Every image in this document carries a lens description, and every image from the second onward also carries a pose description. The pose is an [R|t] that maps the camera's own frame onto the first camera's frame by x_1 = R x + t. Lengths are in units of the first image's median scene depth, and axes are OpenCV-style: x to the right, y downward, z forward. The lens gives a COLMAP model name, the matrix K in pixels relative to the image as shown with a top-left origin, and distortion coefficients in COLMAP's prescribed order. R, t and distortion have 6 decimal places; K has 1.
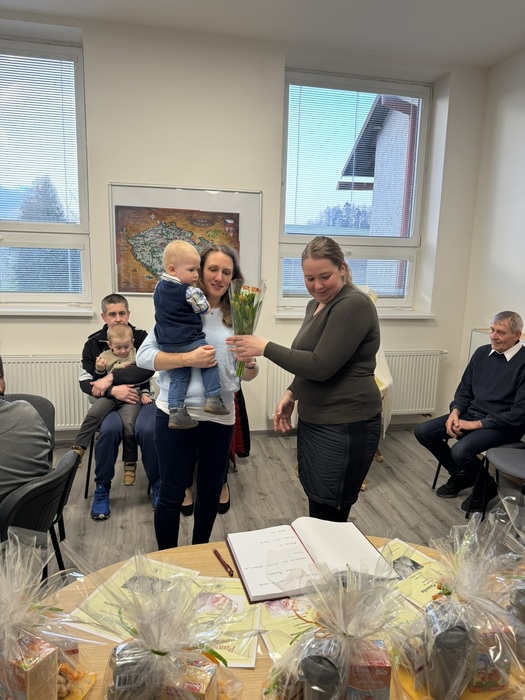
lens RADIAL K [[485.5, 0, 264.8], [0, 485.5, 351.2], [0, 0, 1]] dist [0.089054, -0.114726]
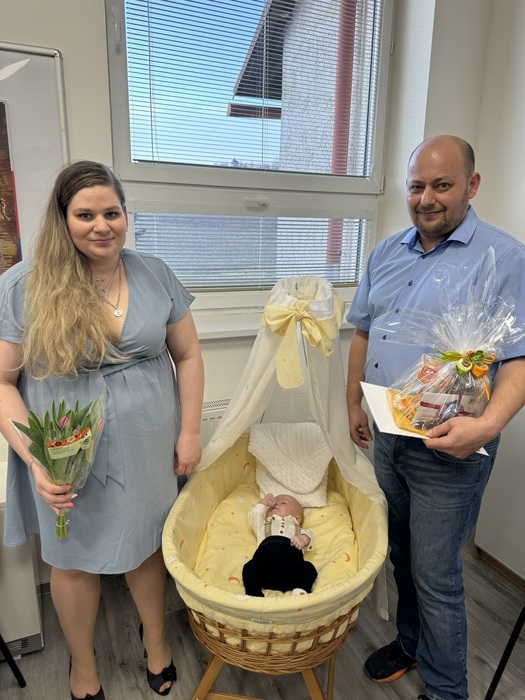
lens RADIAL K [[492.1, 0, 265.3], [0, 492.1, 352.4], [0, 0, 1]] dist [0.034558, -0.040117]
pose [[0.976410, -0.061789, 0.206897, 0.062158], [0.045550, 0.995561, 0.082357, -0.098591], [-0.211067, -0.070990, 0.974890, 0.537992]]
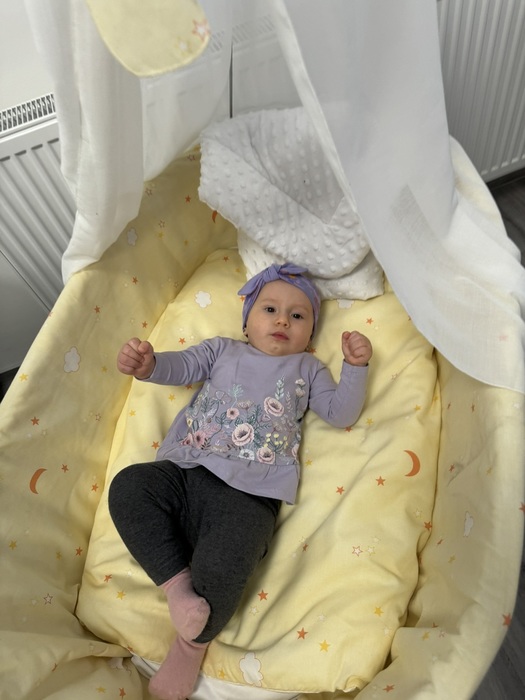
lens RADIAL K [[493.4, 0, 261.9], [0, 493.4, 350.6], [0, 0, 1]] dist [0.160944, -0.301520]
pose [[0.970711, -0.215842, -0.105512, 0.172044], [0.226038, 0.671685, 0.705511, -0.064957], [-0.081408, -0.708697, 0.700800, 0.801811]]
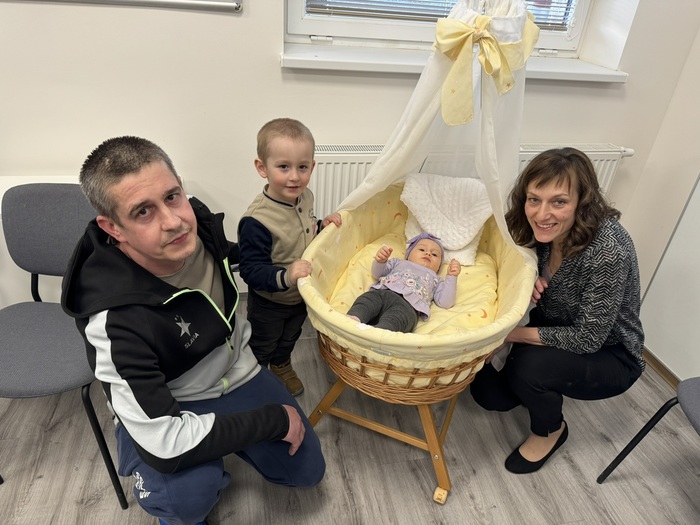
lens RADIAL K [[490.5, 0, 353.0], [0, 490.5, 260.6], [0, 0, 1]] dist [0.059005, -0.091031]
pose [[0.998707, 0.037391, 0.034443, 0.081883], [-0.047120, 0.935159, 0.351079, -0.068474], [-0.019082, -0.352248, 0.935712, 0.558796]]
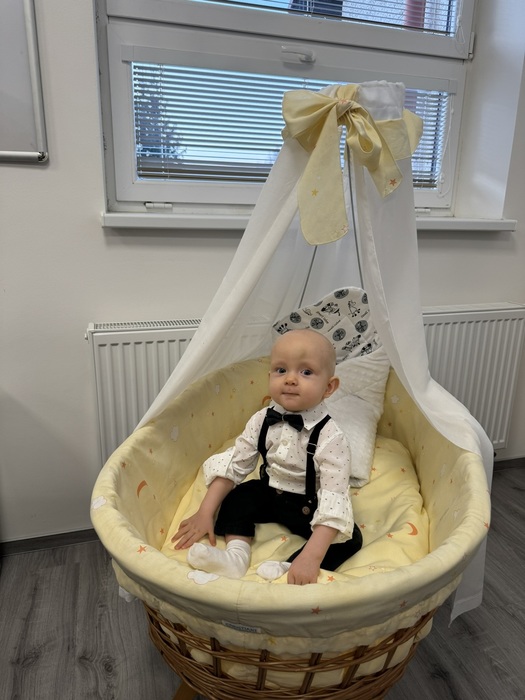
lens RADIAL K [[496.7, 0, 260.4], [0, 496.7, 350.0], [0, 0, 1]] dist [0.028713, -0.035567]
pose [[0.995669, -0.035053, 0.086105, 0.105918], [0.026490, 0.994770, 0.098649, -0.014843], [-0.089112, -0.095941, 0.991390, 0.670023]]
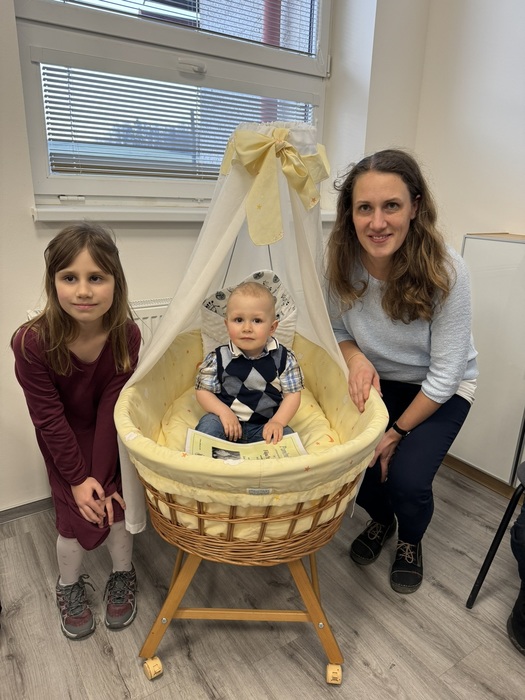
lens RADIAL K [[501.7, 0, 260.4], [0, 501.7, 352.7], [0, 0, 1]] dist [0.010598, -0.006191]
pose [[0.927032, -0.114202, 0.357170, 0.035151], [0.062446, 0.986212, 0.153254, -0.018500], [-0.369747, -0.119768, 0.921381, 0.601241]]
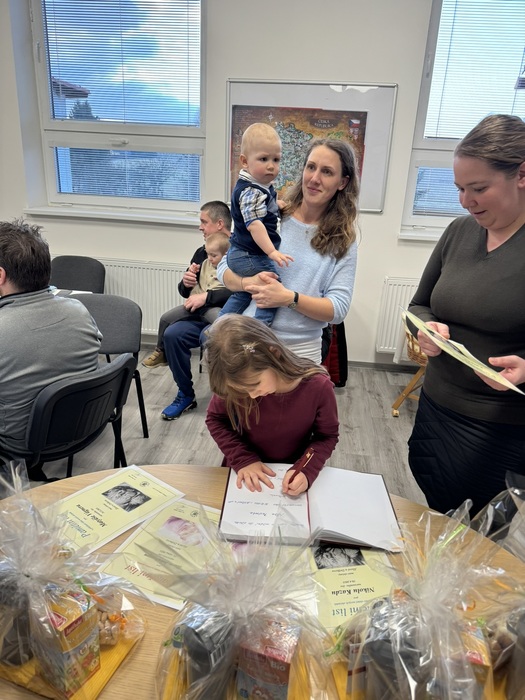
lens RADIAL K [[488.3, 0, 267.3], [0, 488.3, 358.8], [0, 0, 1]] dist [-0.000949, -0.004660]
pose [[0.950425, 0.126832, -0.283912, 0.079894], [-0.078170, 0.981168, 0.176634, 0.007880], [0.300968, -0.145684, 0.942441, 0.071454]]
